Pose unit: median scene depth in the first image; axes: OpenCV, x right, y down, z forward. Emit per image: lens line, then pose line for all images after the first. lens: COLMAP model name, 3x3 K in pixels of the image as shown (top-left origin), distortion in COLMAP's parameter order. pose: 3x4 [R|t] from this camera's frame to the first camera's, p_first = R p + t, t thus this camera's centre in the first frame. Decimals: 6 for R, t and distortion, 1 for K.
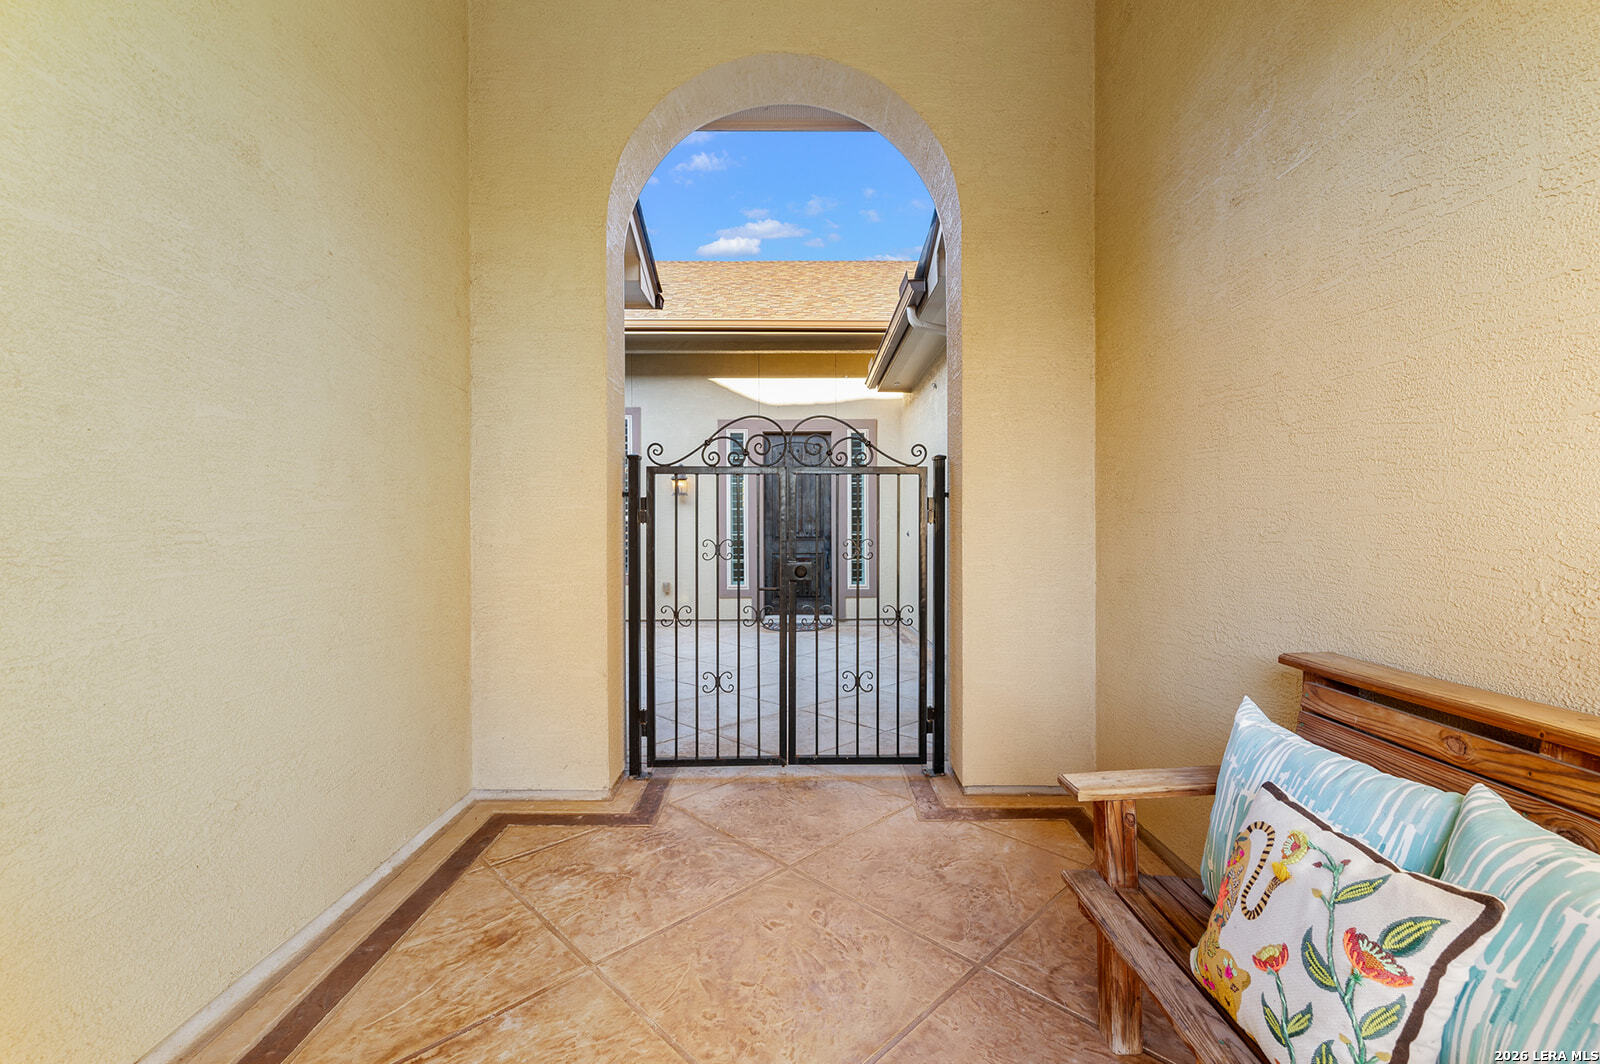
lens RADIAL K [[649.0, 0, 800.0], [0, 649.0, 532.0], [0, 0, 1]] dist [0.000403, 0.000025]
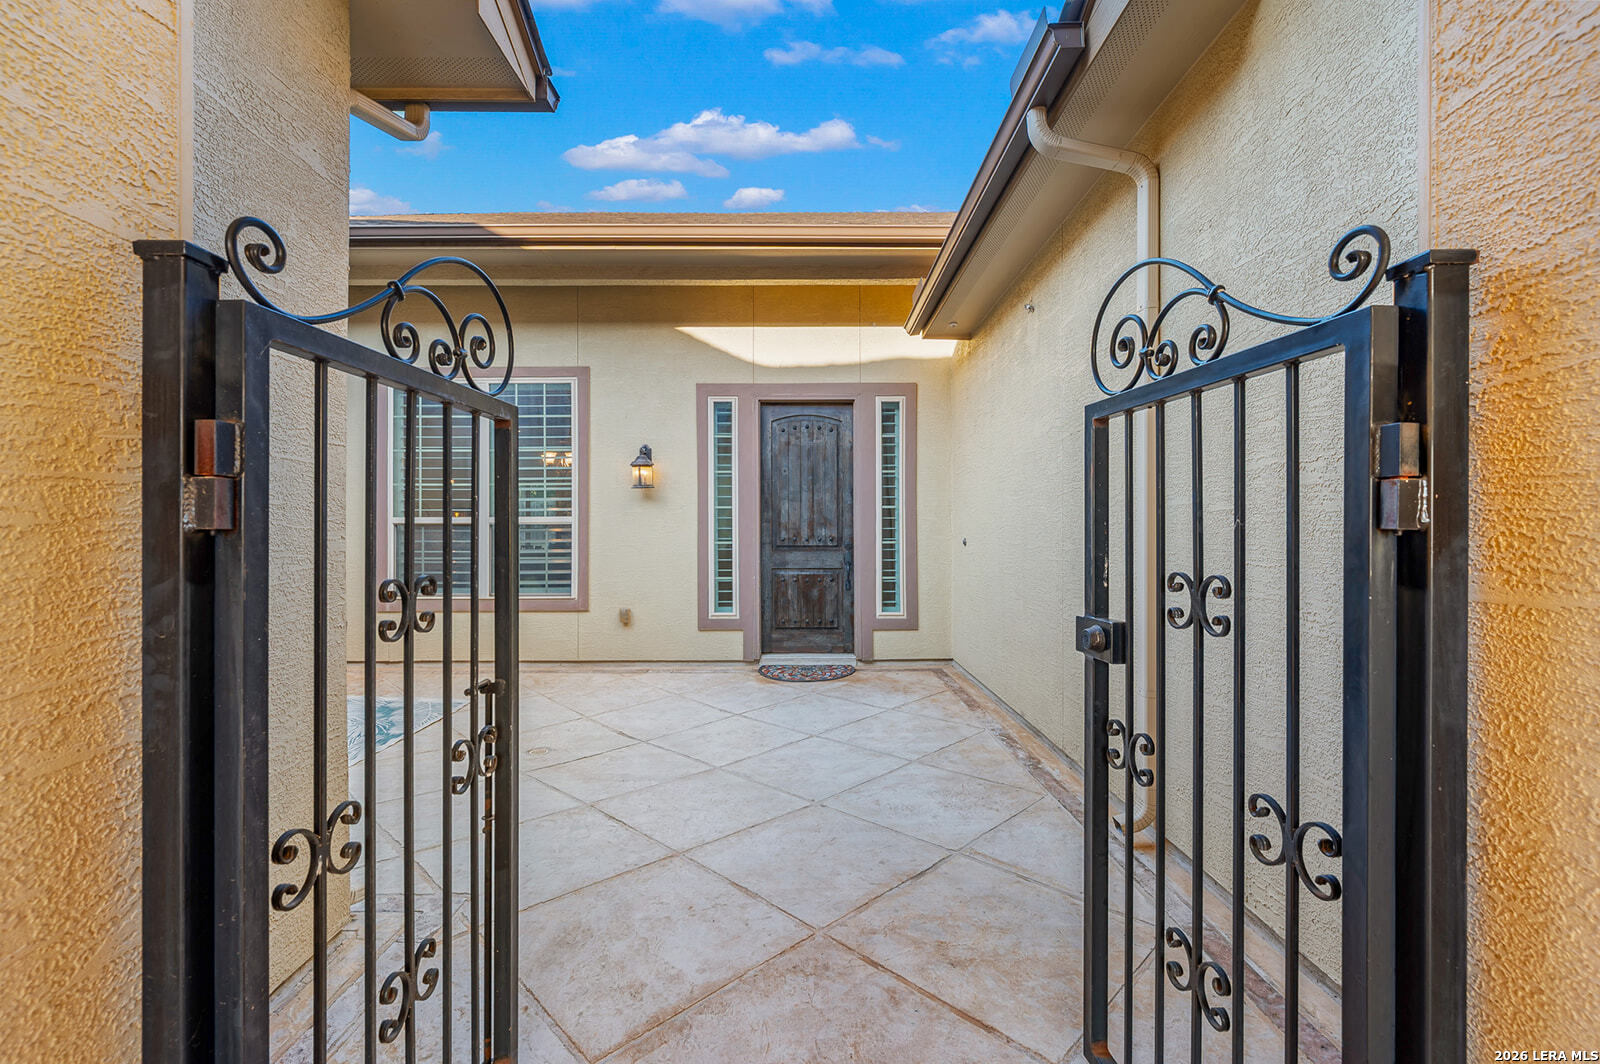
lens RADIAL K [[649.0, 0, 800.0], [0, 649.0, 532.0], [0, 0, 1]] dist [0.000403, 0.000025]
pose [[0.999979, 0.001201, -0.006293, -0.006924], [-0.001210, 0.999998, -0.001389, -0.006886], [0.006291, 0.001396, 0.999979, 0.280513]]
